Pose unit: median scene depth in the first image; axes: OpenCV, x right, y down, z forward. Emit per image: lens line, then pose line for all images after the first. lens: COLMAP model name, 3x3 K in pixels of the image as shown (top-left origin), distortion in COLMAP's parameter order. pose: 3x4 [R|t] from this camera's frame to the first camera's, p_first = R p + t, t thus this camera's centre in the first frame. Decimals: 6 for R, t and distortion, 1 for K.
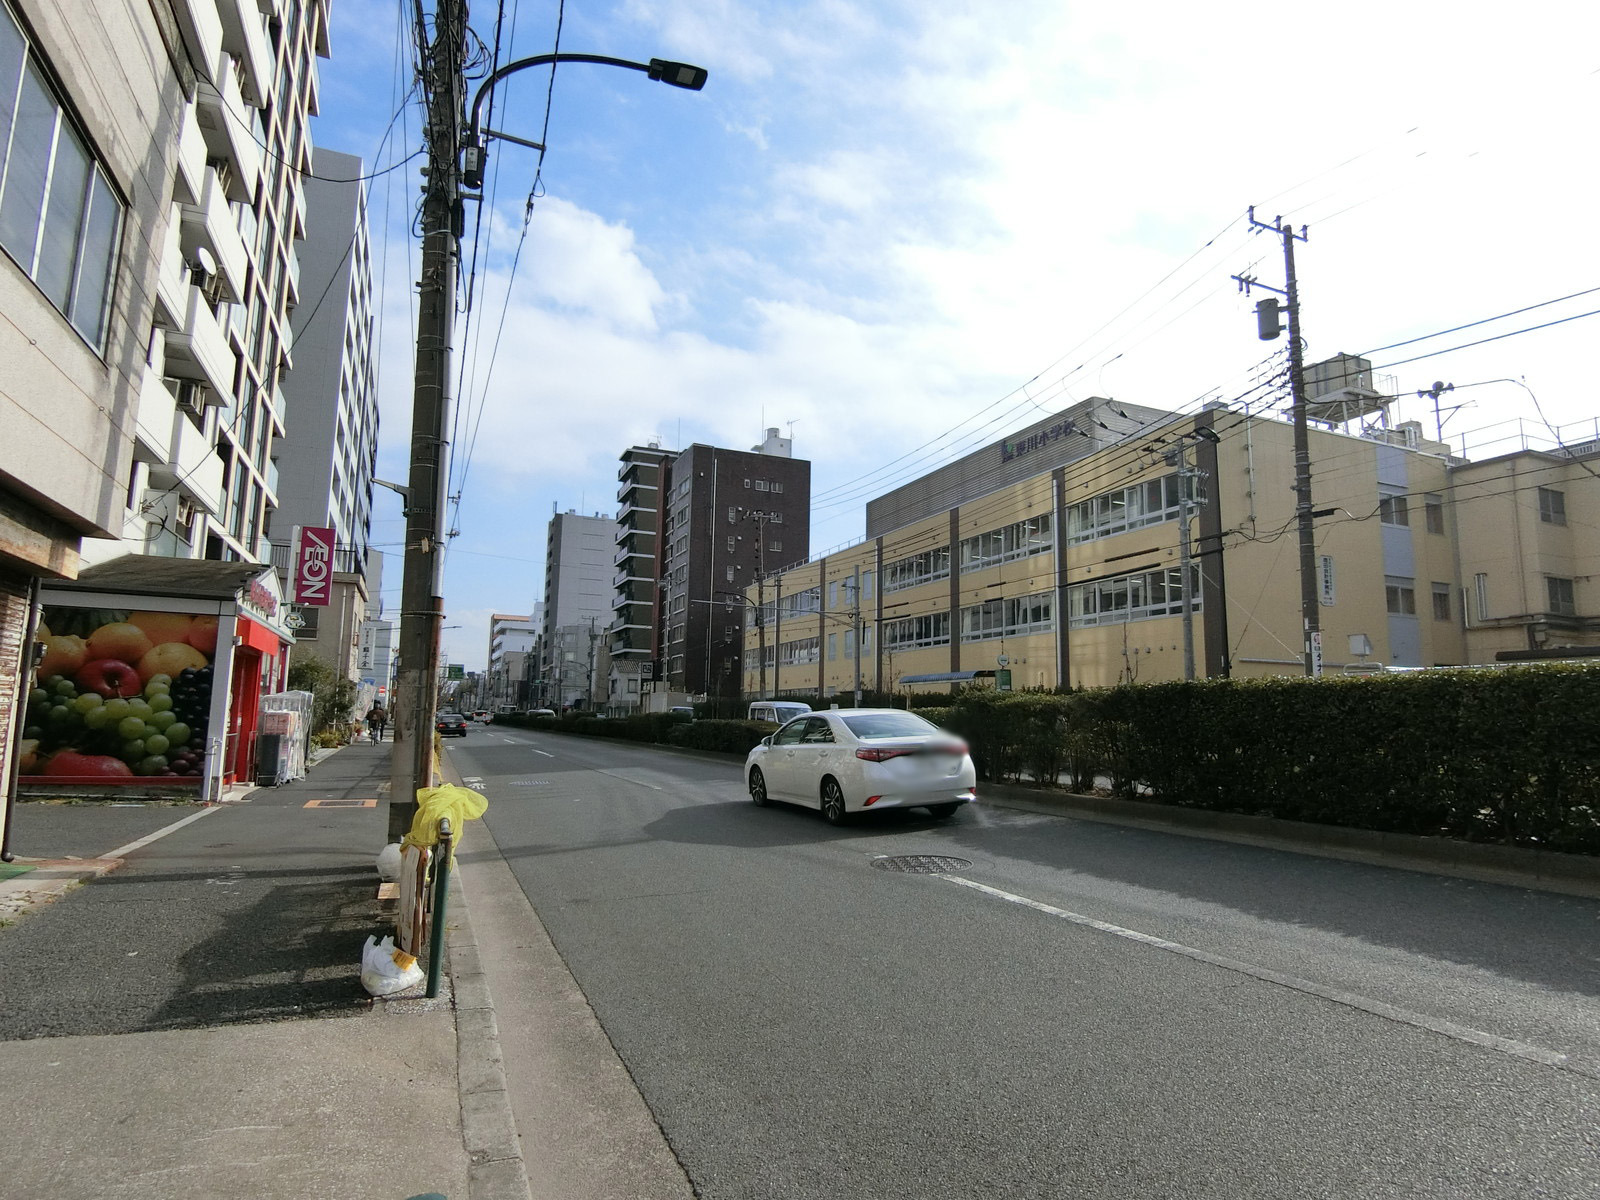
lens RADIAL K [[911.4, 0, 800.0], [0, 911.4, 600.0], [0, 0, 1]] dist [-0.026607, -0.000521]
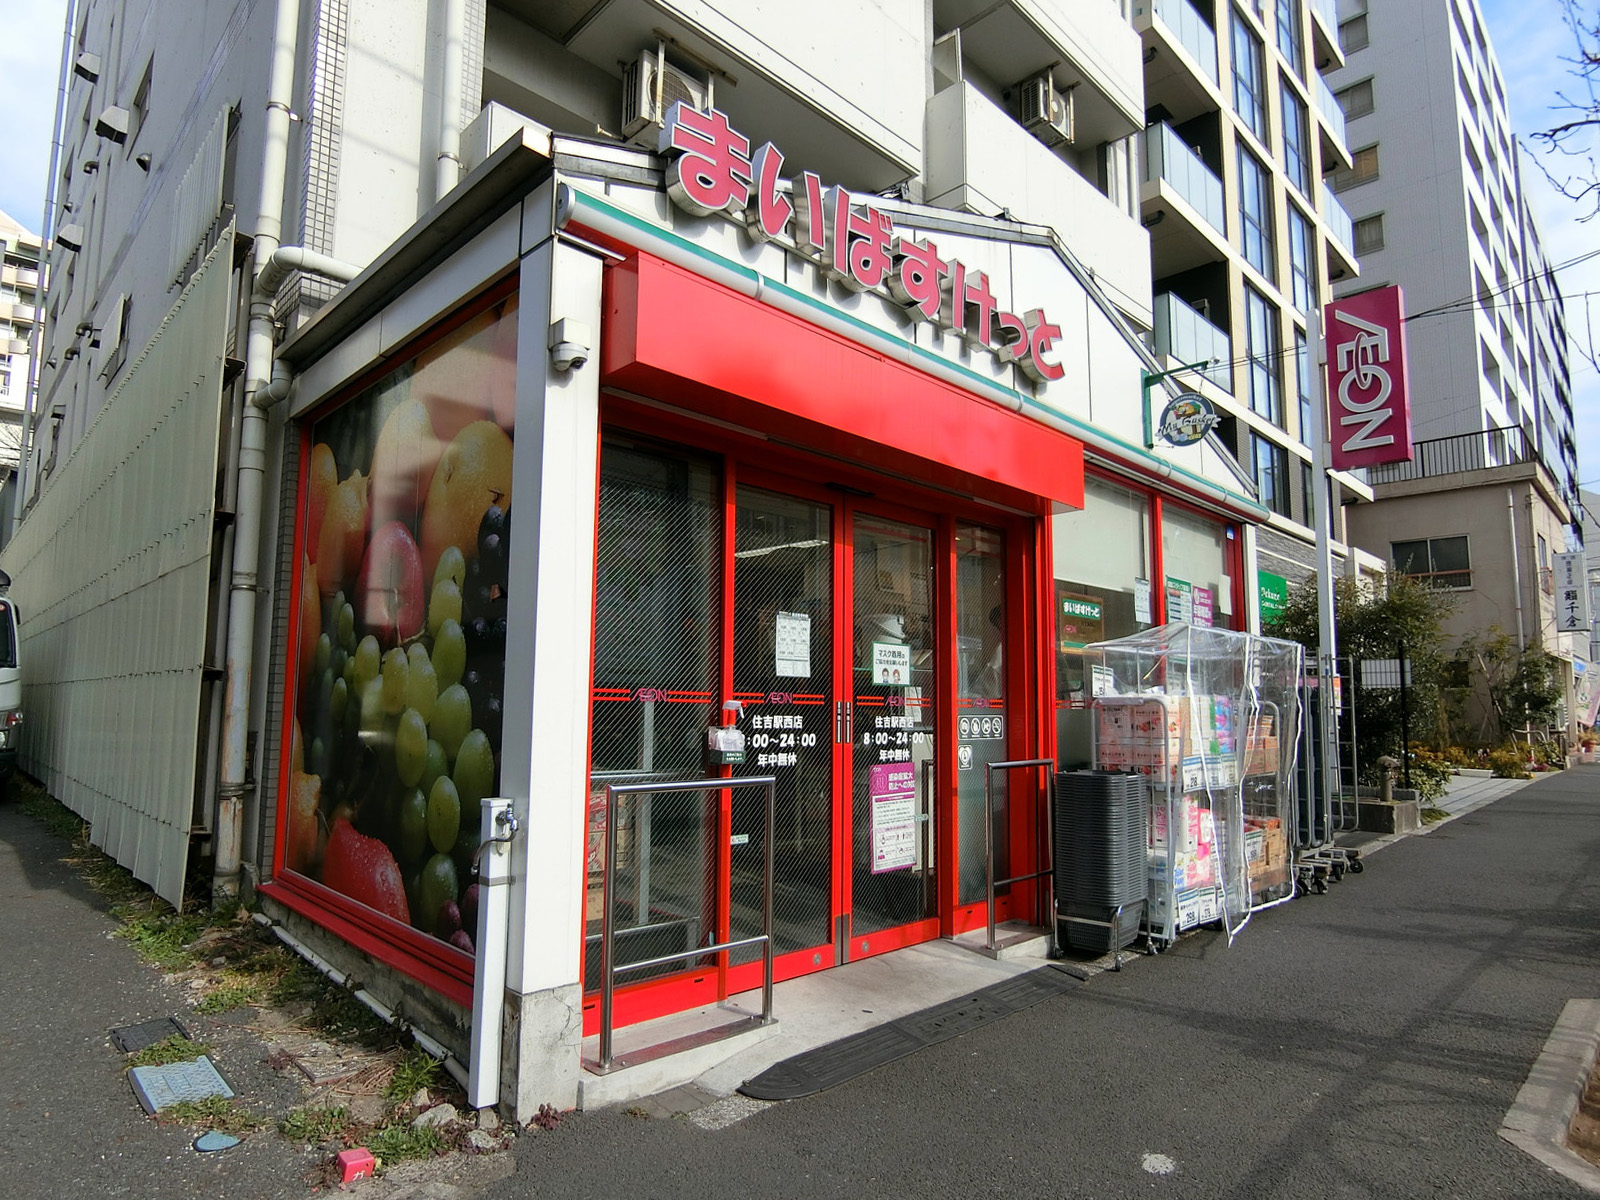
lens RADIAL K [[911.4, 0, 800.0], [0, 911.4, 600.0], [0, 0, 1]] dist [-0.026607, -0.000521]
pose [[0.371779, -0.114628, -0.921217, -0.242526], [0.109555, 0.990830, -0.079076, 0.075550], [0.921834, -0.071525, 0.380928, 0.566639]]
